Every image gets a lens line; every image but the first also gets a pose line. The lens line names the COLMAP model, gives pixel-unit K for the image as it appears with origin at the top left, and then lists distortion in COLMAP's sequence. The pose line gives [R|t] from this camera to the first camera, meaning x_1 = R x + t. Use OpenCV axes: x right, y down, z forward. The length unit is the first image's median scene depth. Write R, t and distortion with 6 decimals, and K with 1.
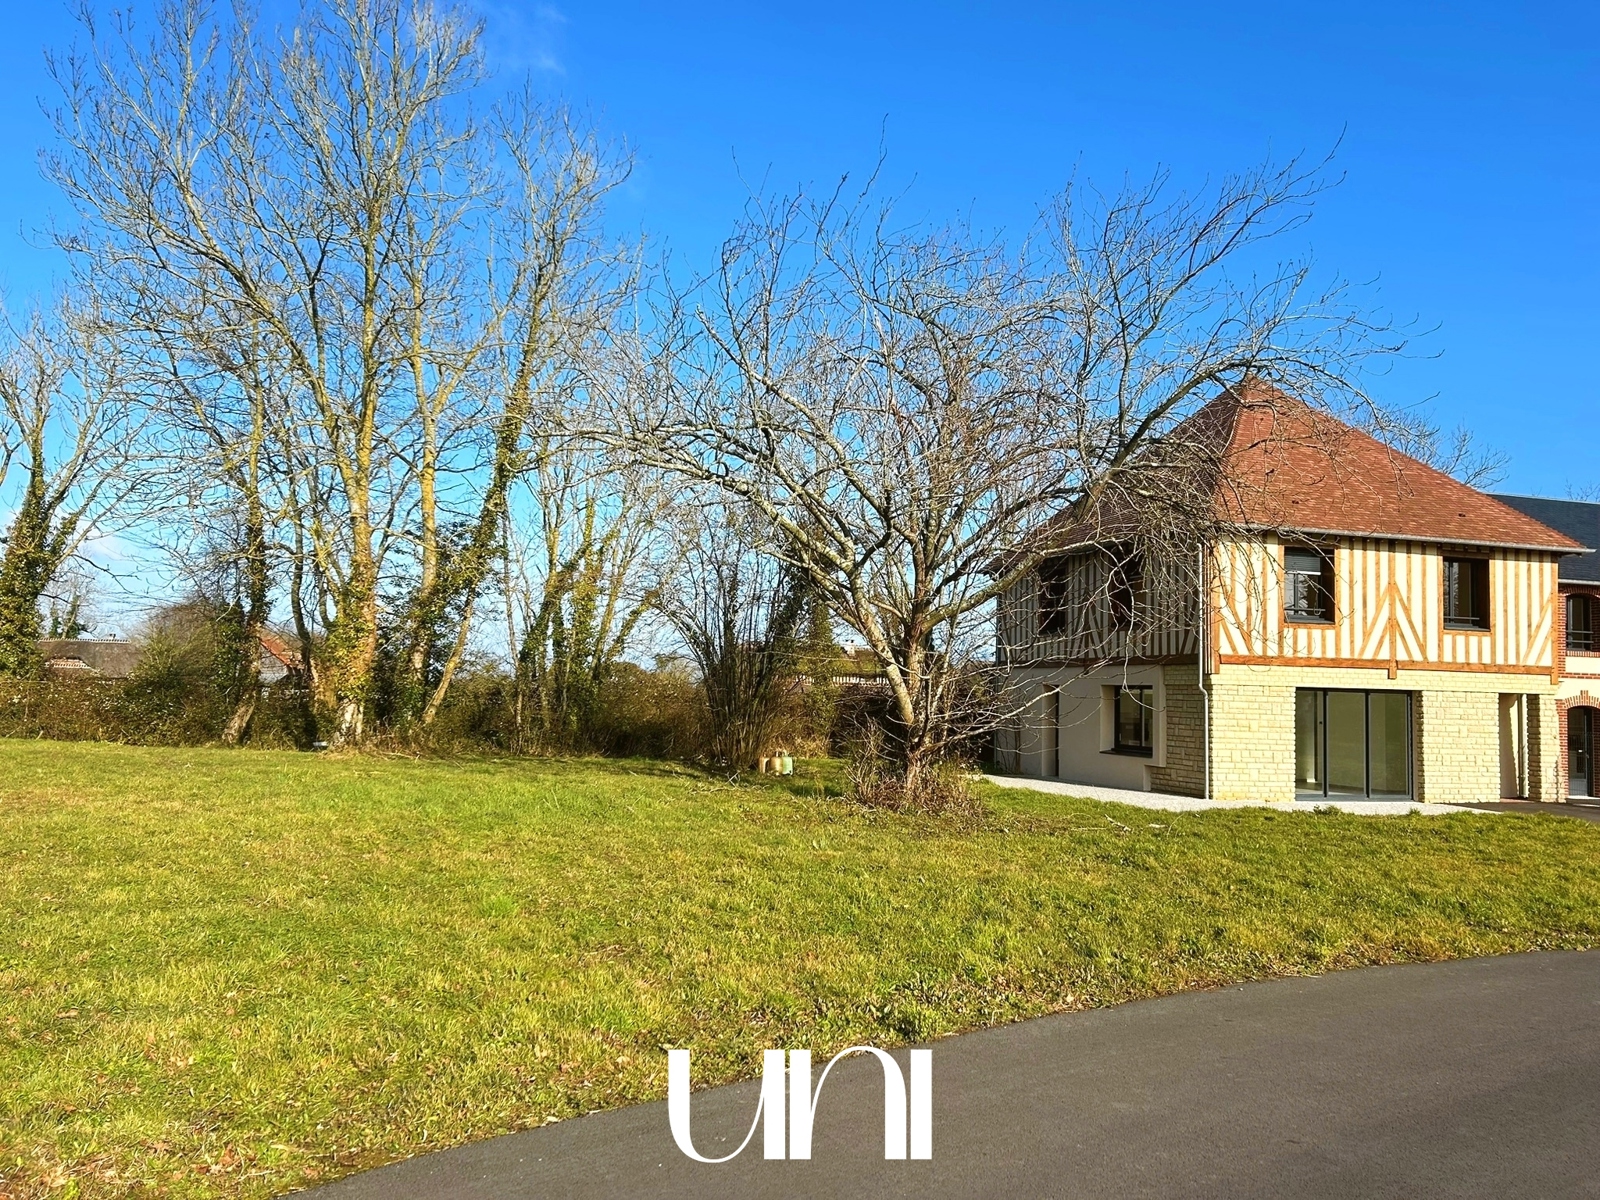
lens RADIAL K [[1195.4, 0, 785.1], [0, 1195.4, 607.5], [0, 0, 1]] dist [0.051291, -0.050111]
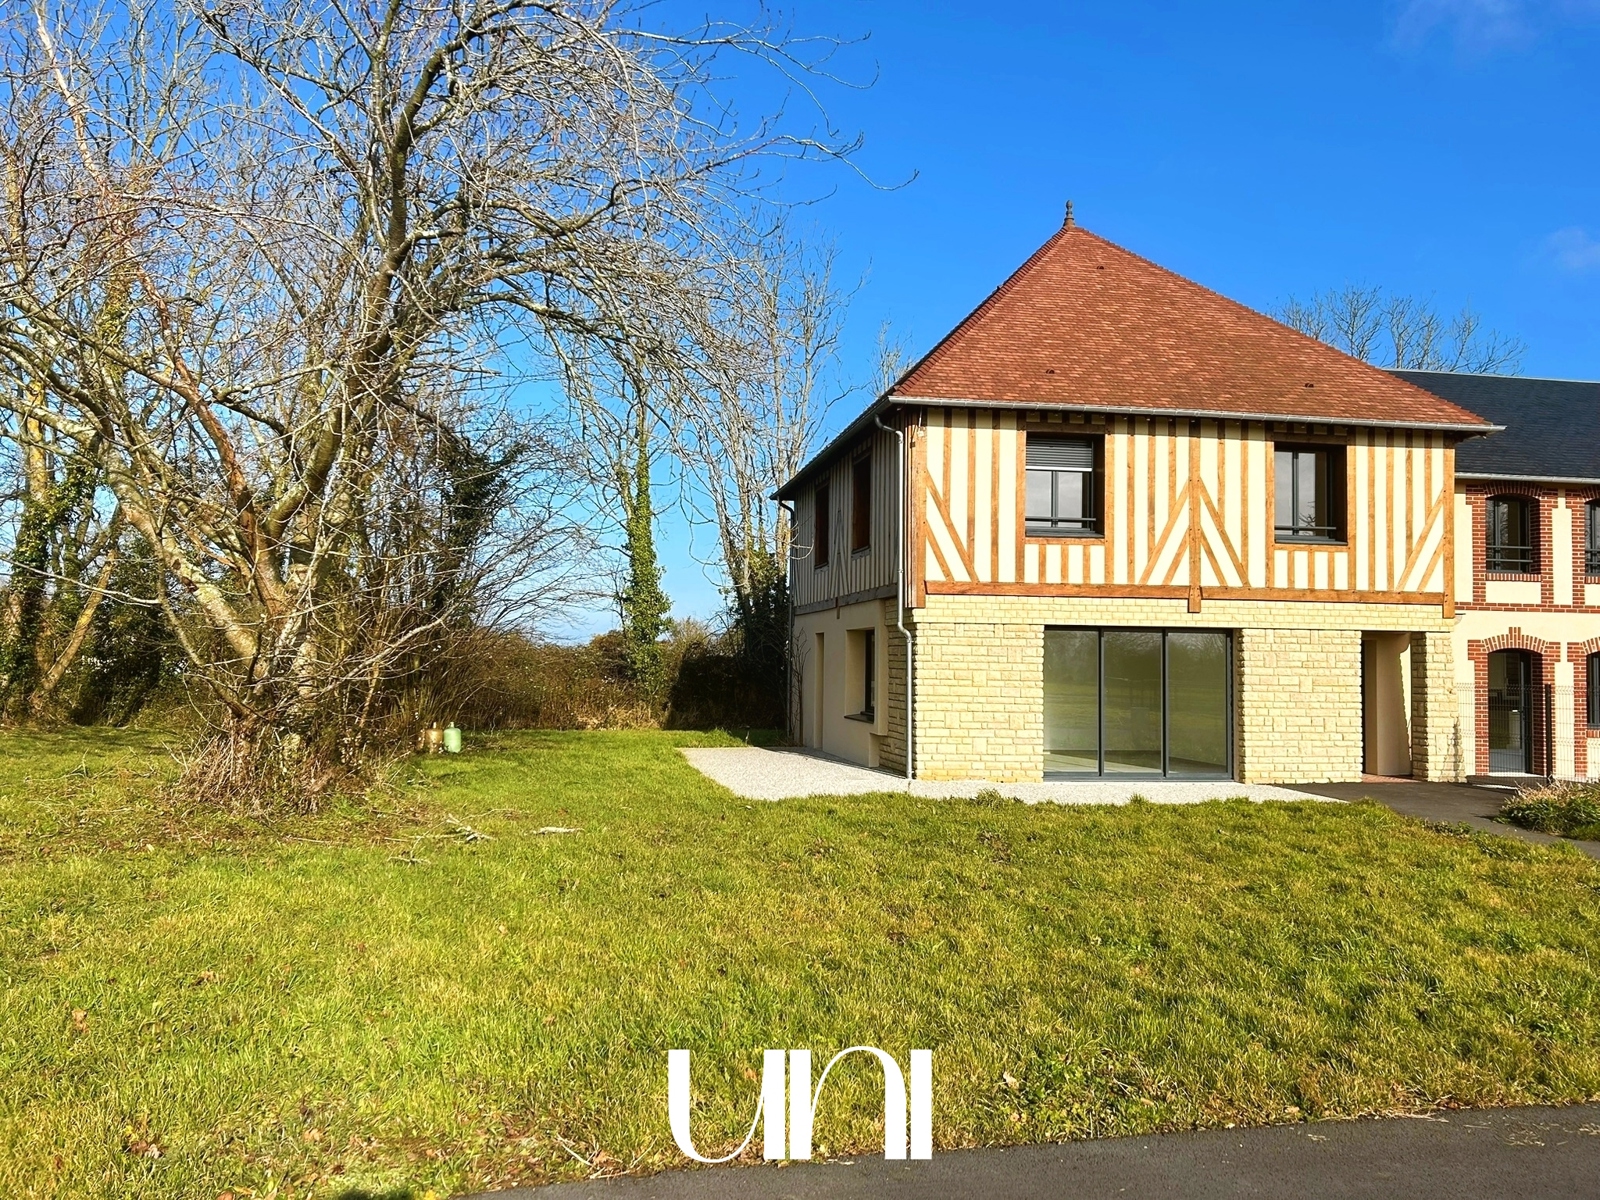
lens RADIAL K [[1191.0, 0, 801.5], [0, 1191.0, 606.6], [0, 0, 1]] dist [0.086815, -0.113785]
pose [[0.994400, -0.016922, -0.104318, 0.345038], [0.019245, 0.999588, 0.021305, 0.035927], [0.103915, -0.023194, 0.994316, 0.261229]]
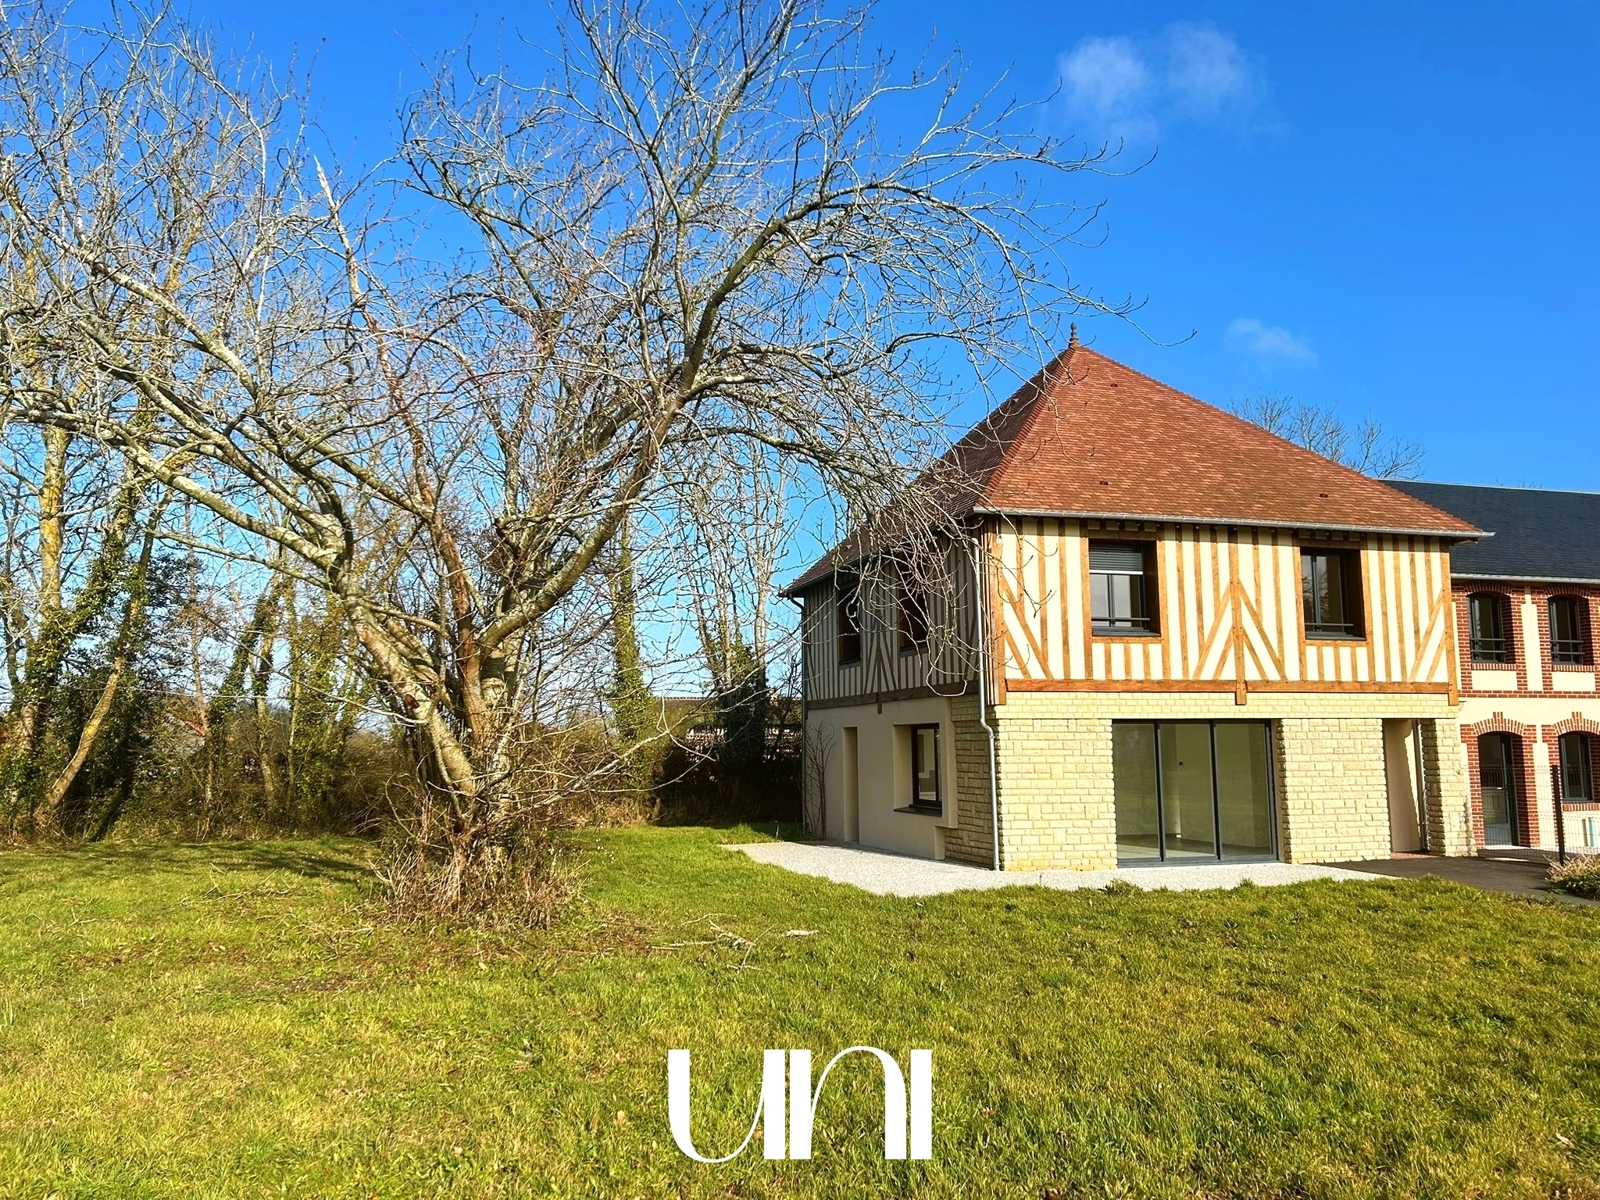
lens RADIAL K [[1195.4, 0, 785.1], [0, 1195.4, 607.5], [0, 0, 1]] dist [0.051291, -0.050111]
pose [[0.999403, -0.033639, 0.007846, 0.205756], [0.033964, 0.998374, -0.045789, 0.022217], [-0.006292, 0.046028, 0.998920, 0.223896]]
